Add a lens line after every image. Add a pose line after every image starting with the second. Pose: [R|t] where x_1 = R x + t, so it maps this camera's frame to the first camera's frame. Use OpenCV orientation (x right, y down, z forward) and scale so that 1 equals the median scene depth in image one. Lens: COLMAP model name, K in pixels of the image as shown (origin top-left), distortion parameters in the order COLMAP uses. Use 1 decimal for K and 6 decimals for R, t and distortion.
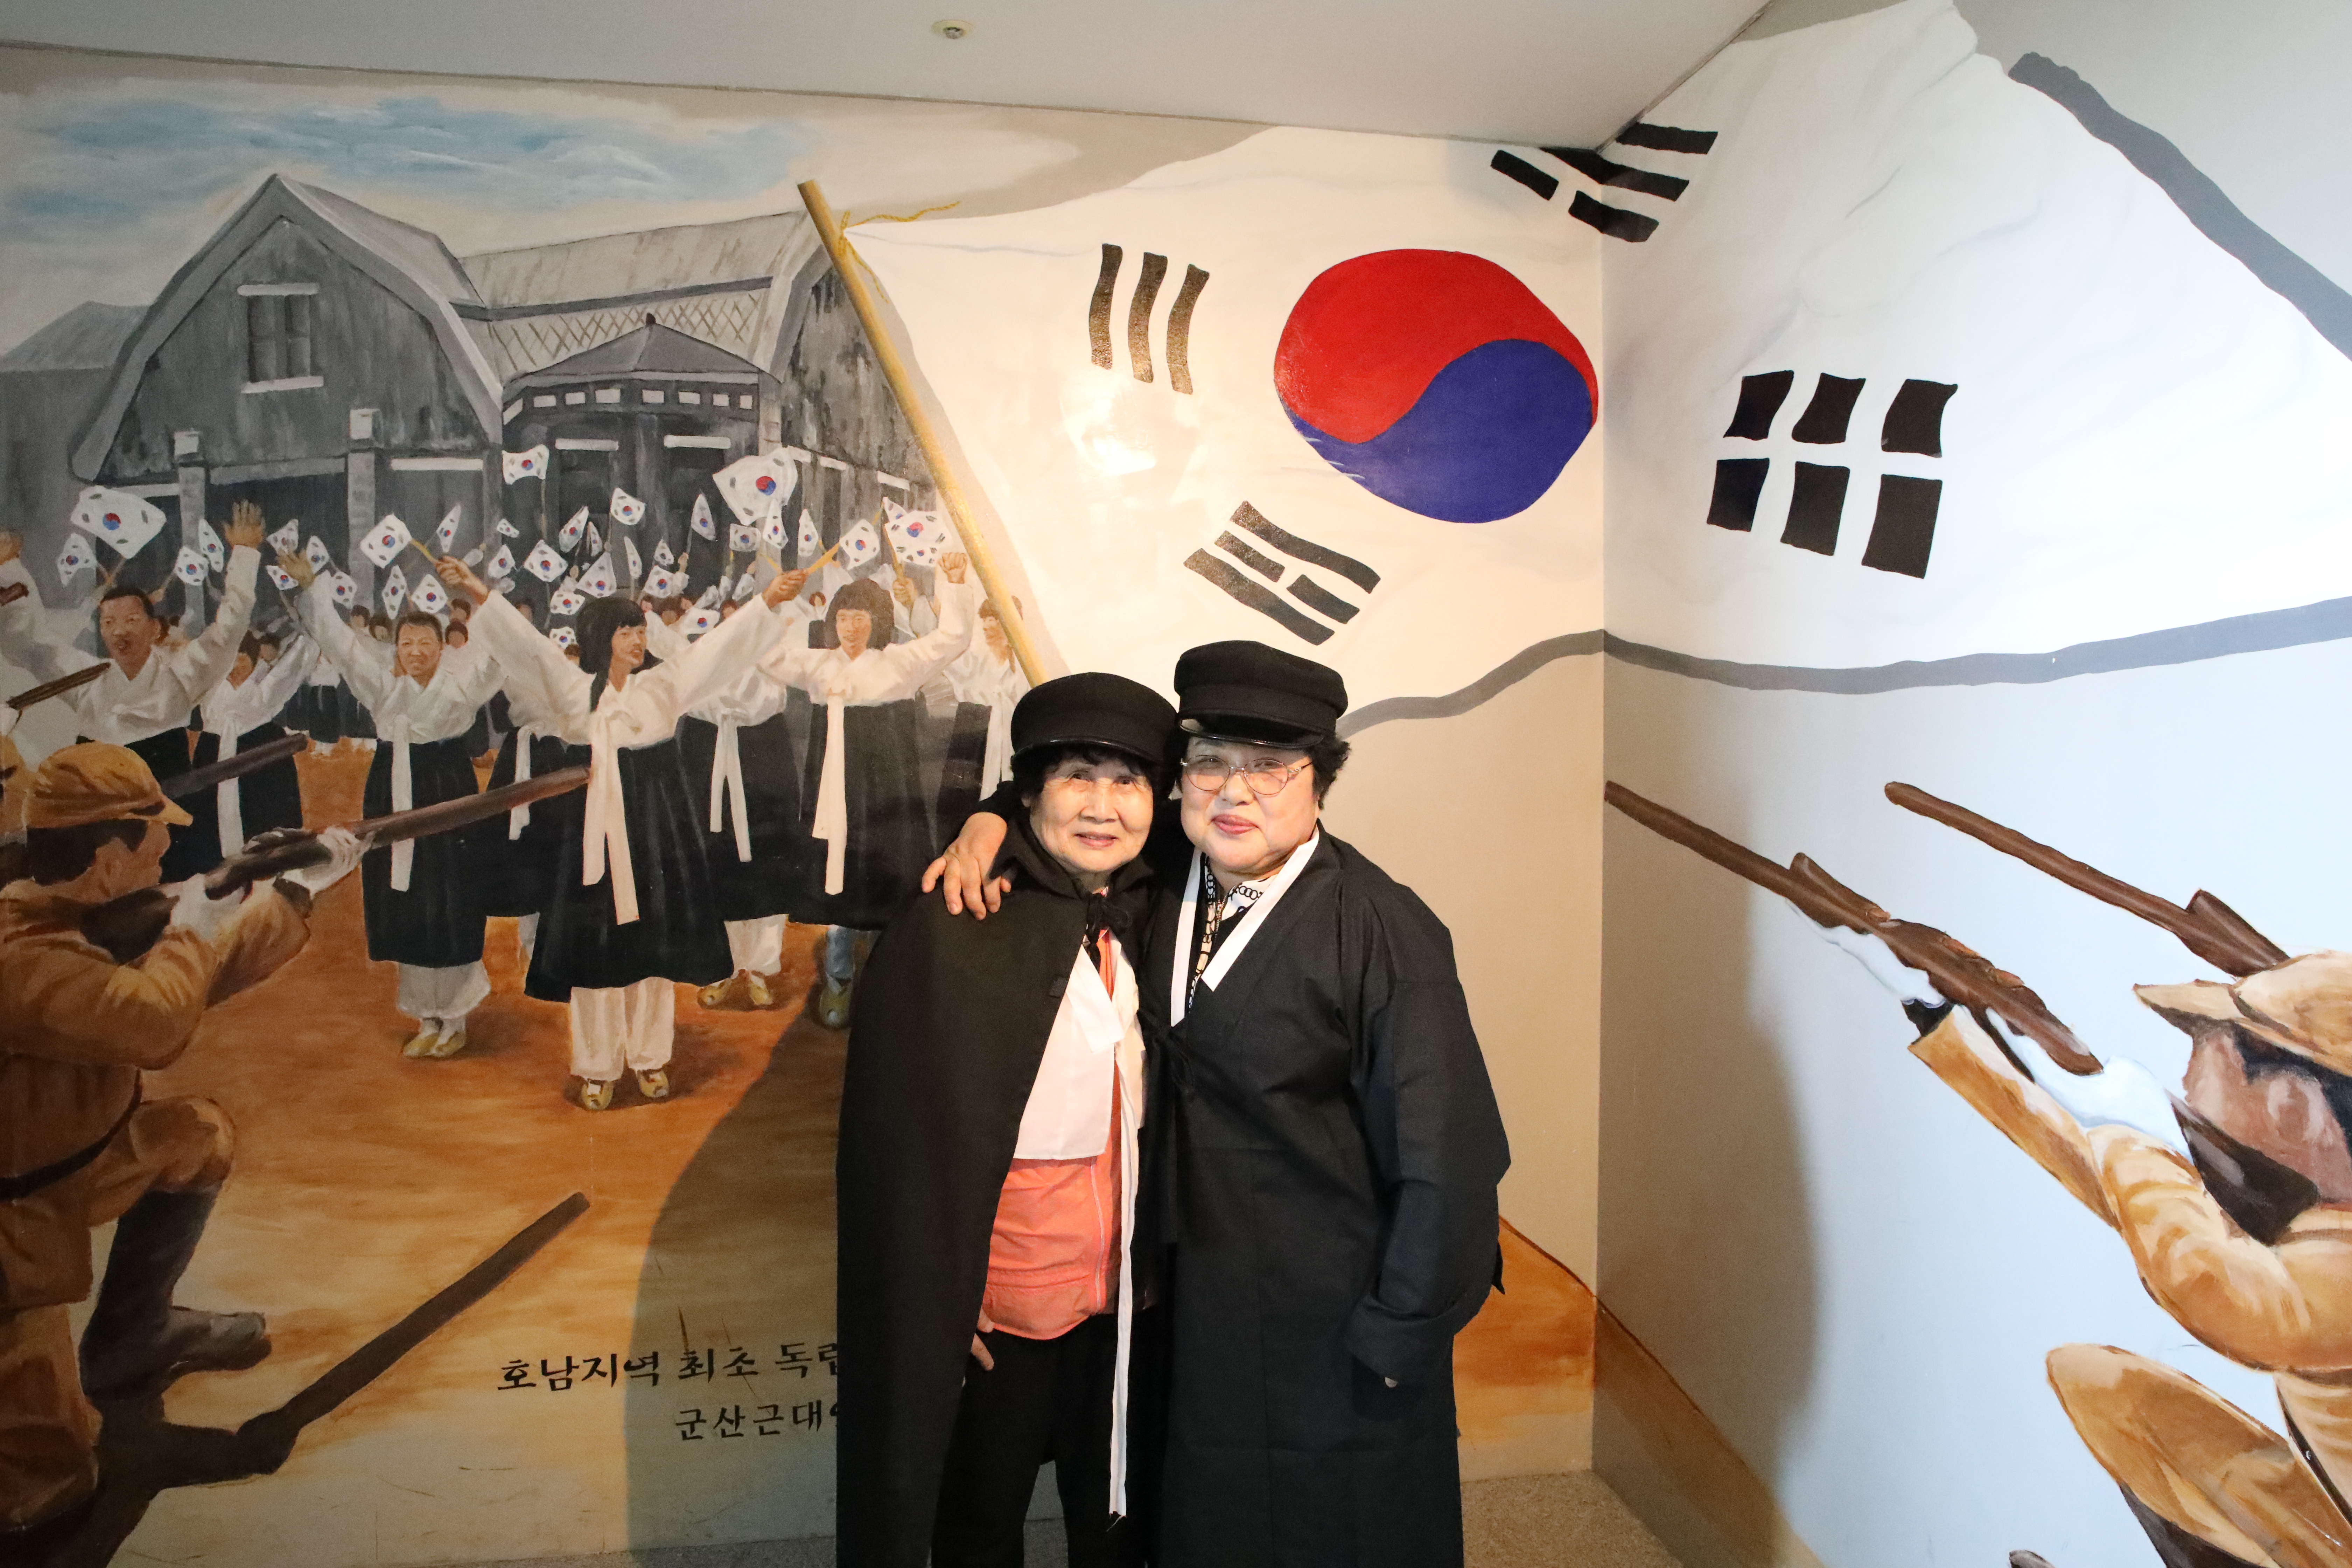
lens RADIAL K [[1618.7, 0, 1189.8], [0, 1618.7, 782.2], [0, 0, 1]] dist [-0.133618, 0.093641]
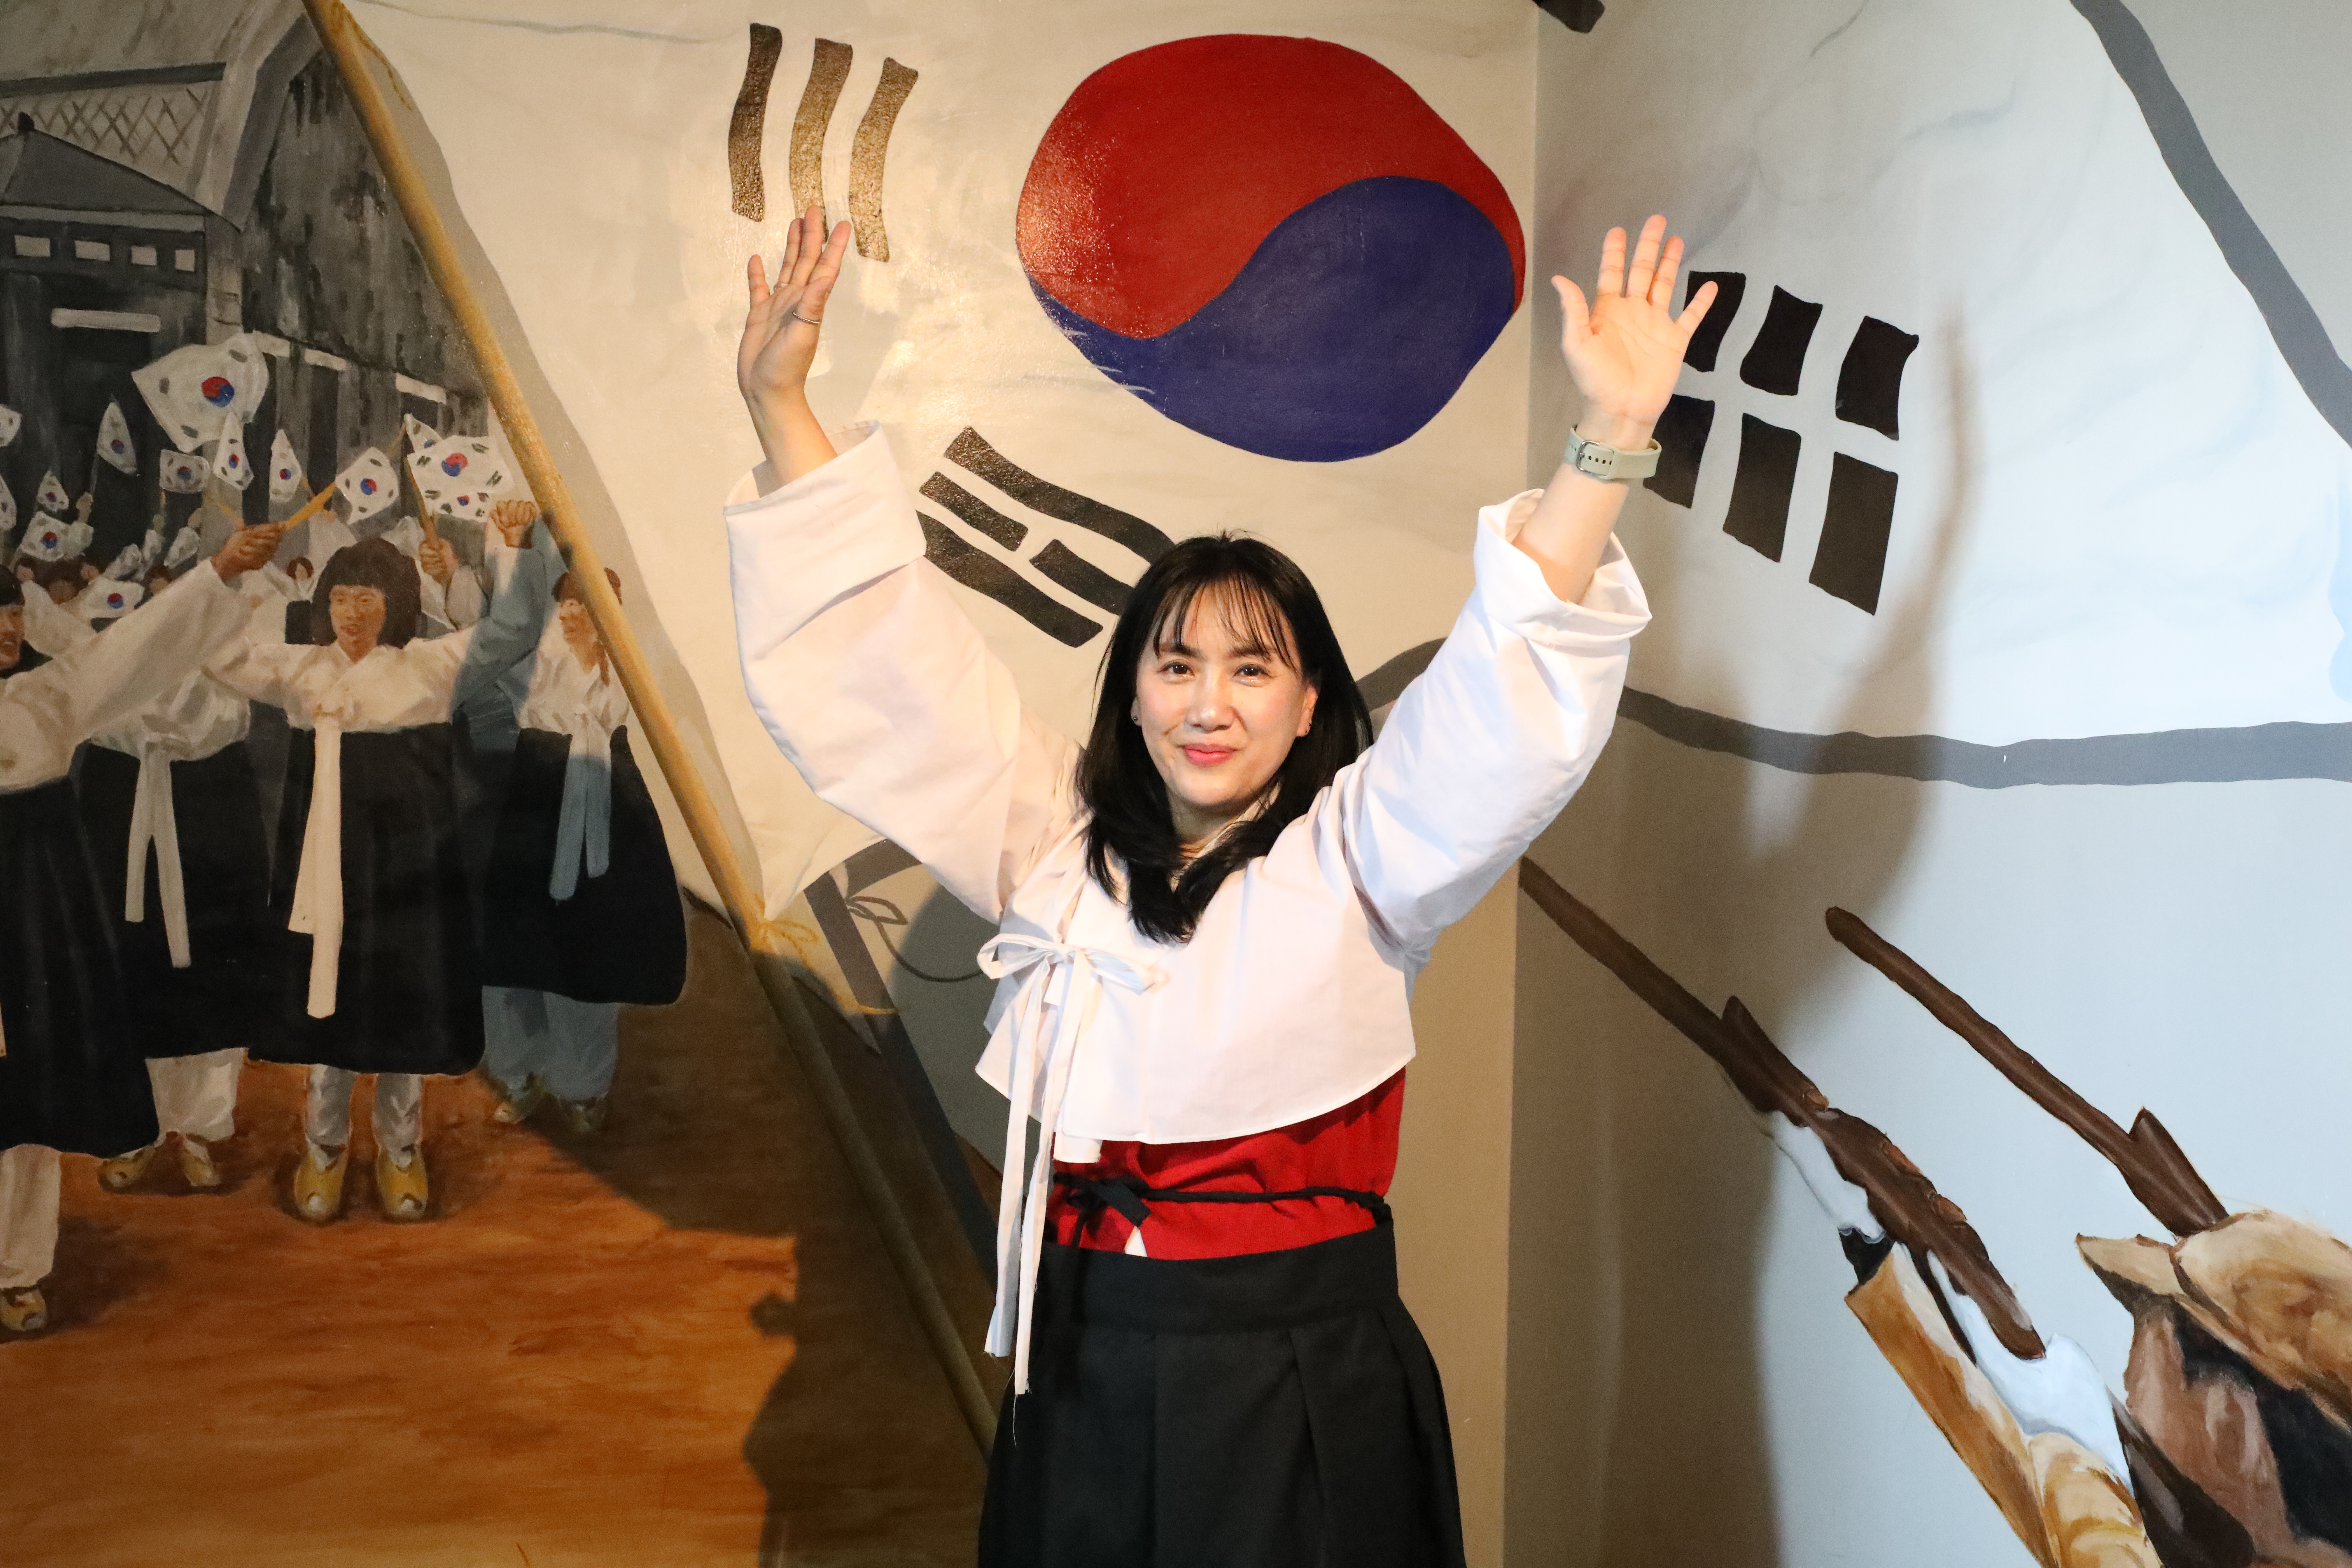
lens RADIAL K [[2805.1, 0, 1181.2], [0, 2805.1, 778.3], [0, 0, 1]] dist [0.001056, 0.197861]
pose [[0.999593, 0.019431, 0.020900, 0.107380], [-0.019767, 0.999677, 0.015966, -0.054797], [-0.020583, -0.016373, 0.999654, -0.159761]]
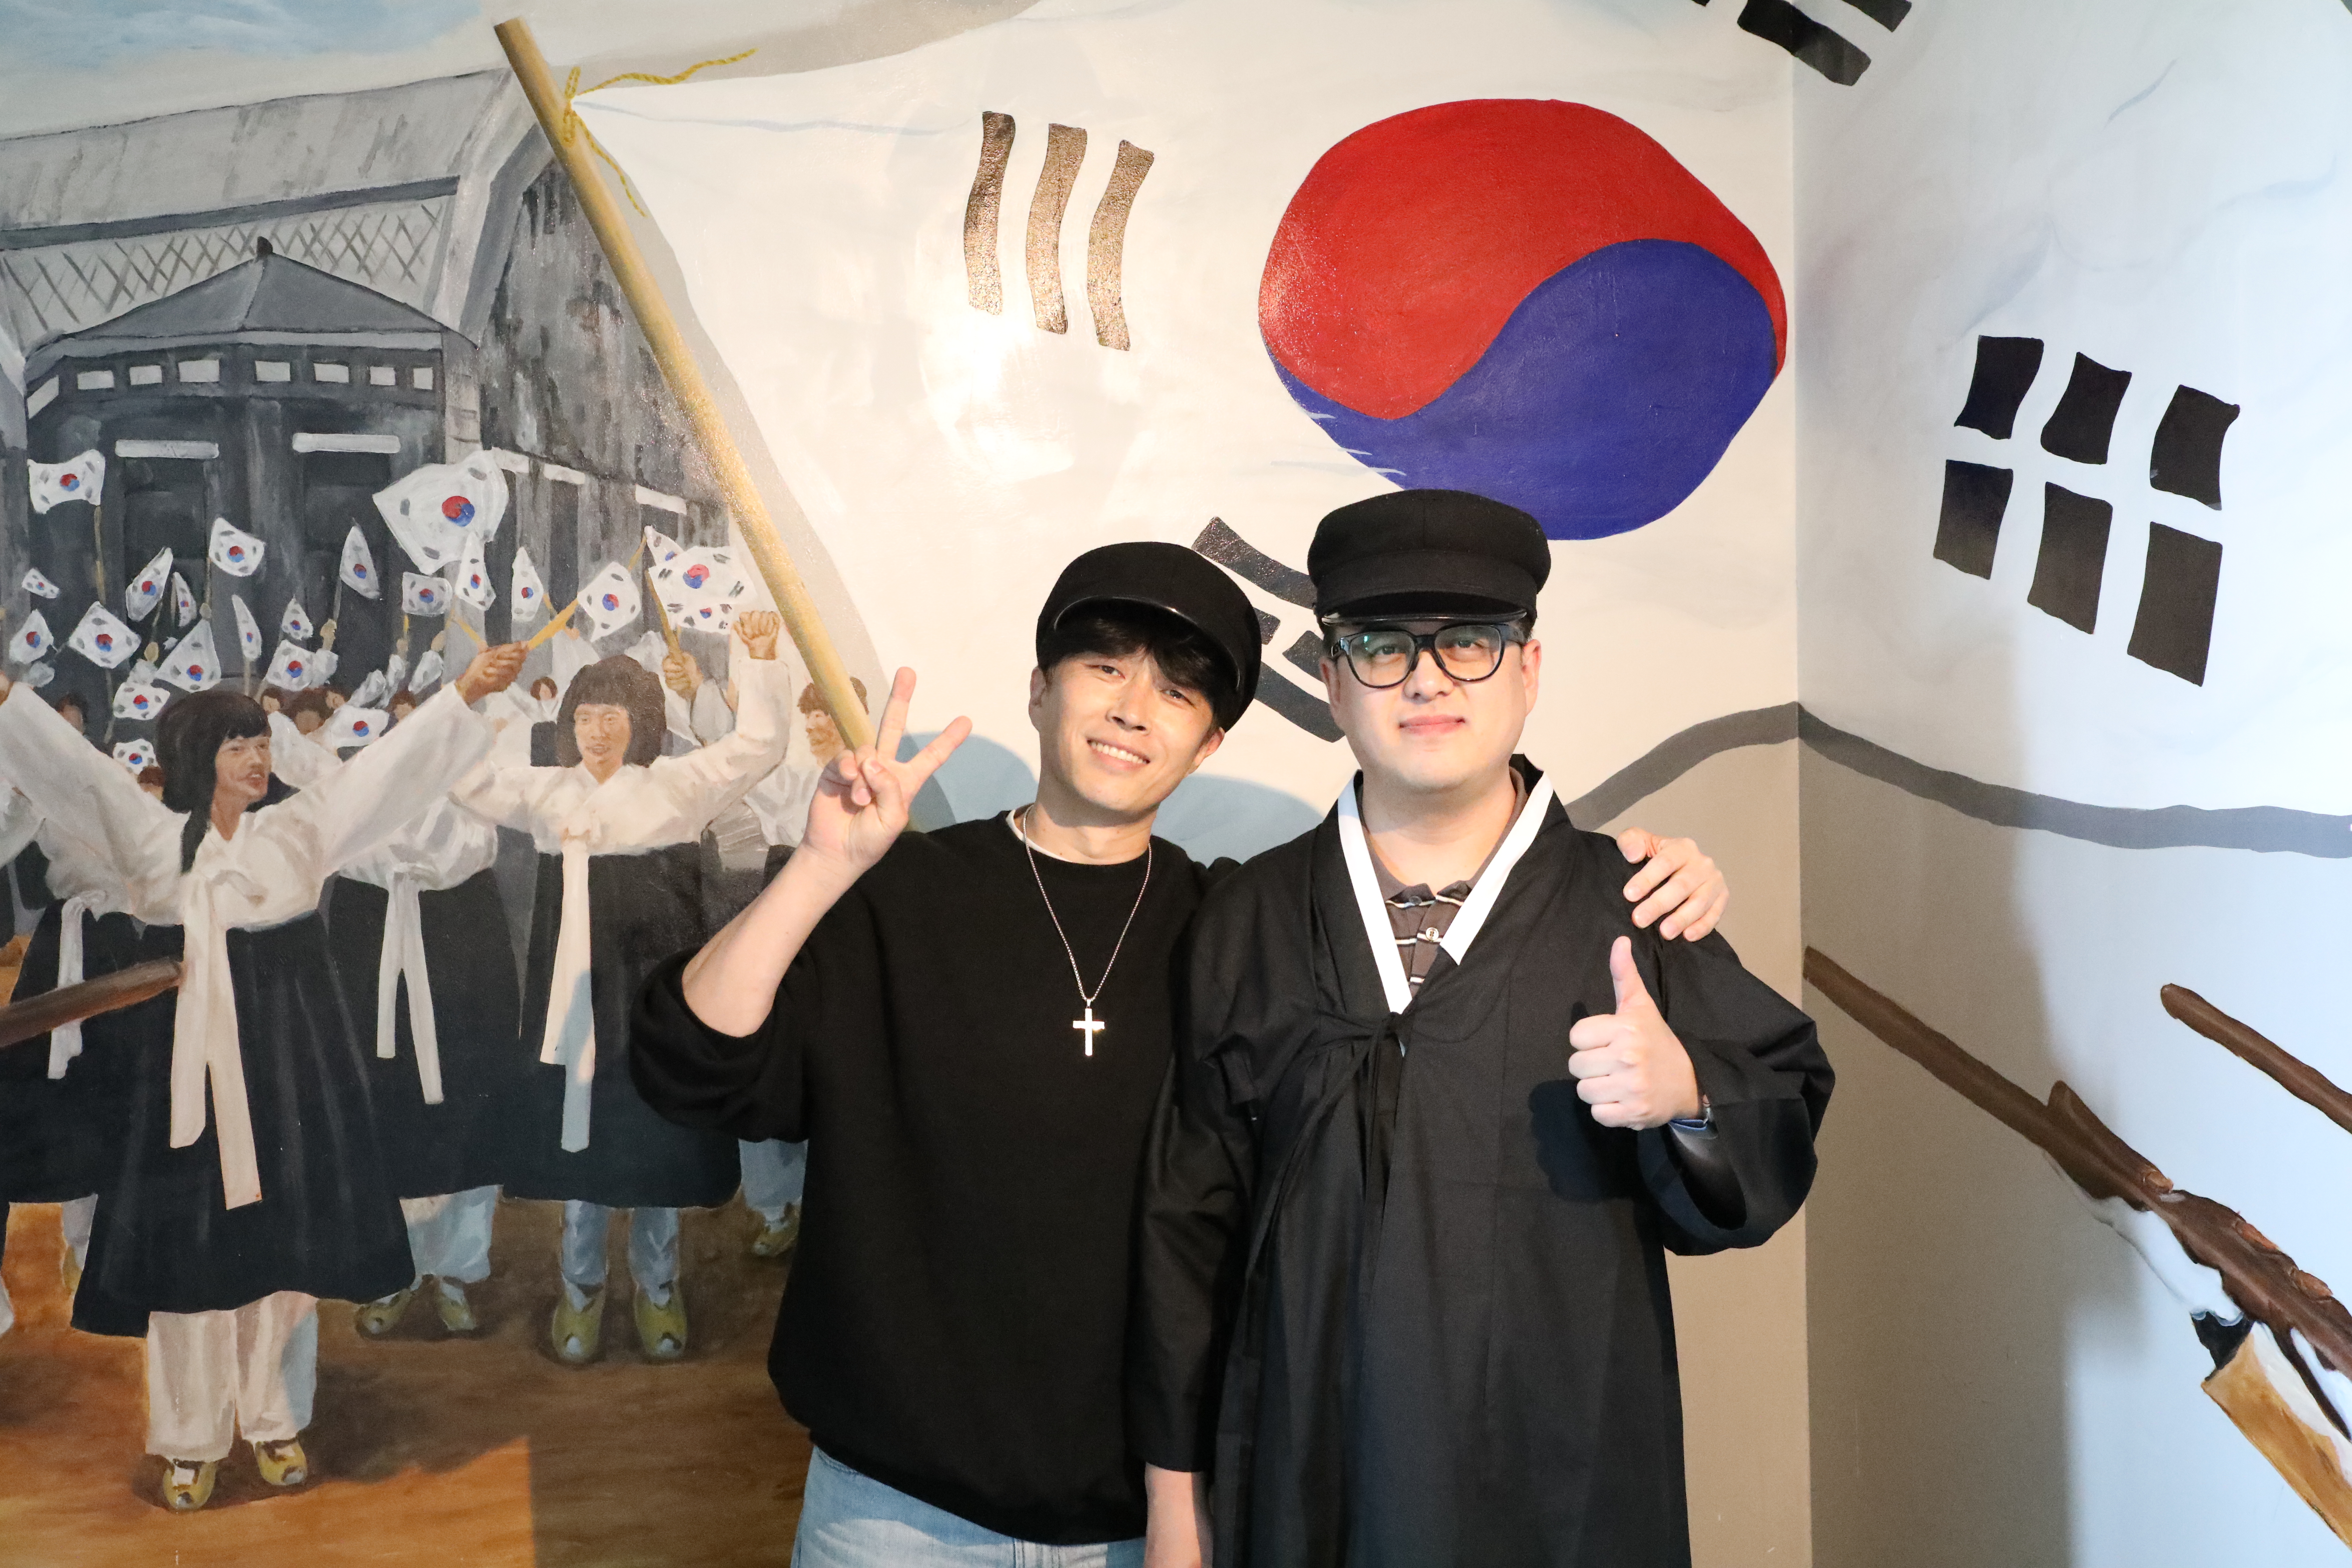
lens RADIAL K [[3351.5, 0, 1176.0], [0, 3351.5, 784.0], [0, 0, 1]] dist [0.068063, 0.219530]
pose [[0.999912, -0.013011, -0.002640, 0.022435], [0.012975, 0.999827, -0.013340, -0.056168], [0.002813, 0.013304, 0.999908, -0.339869]]
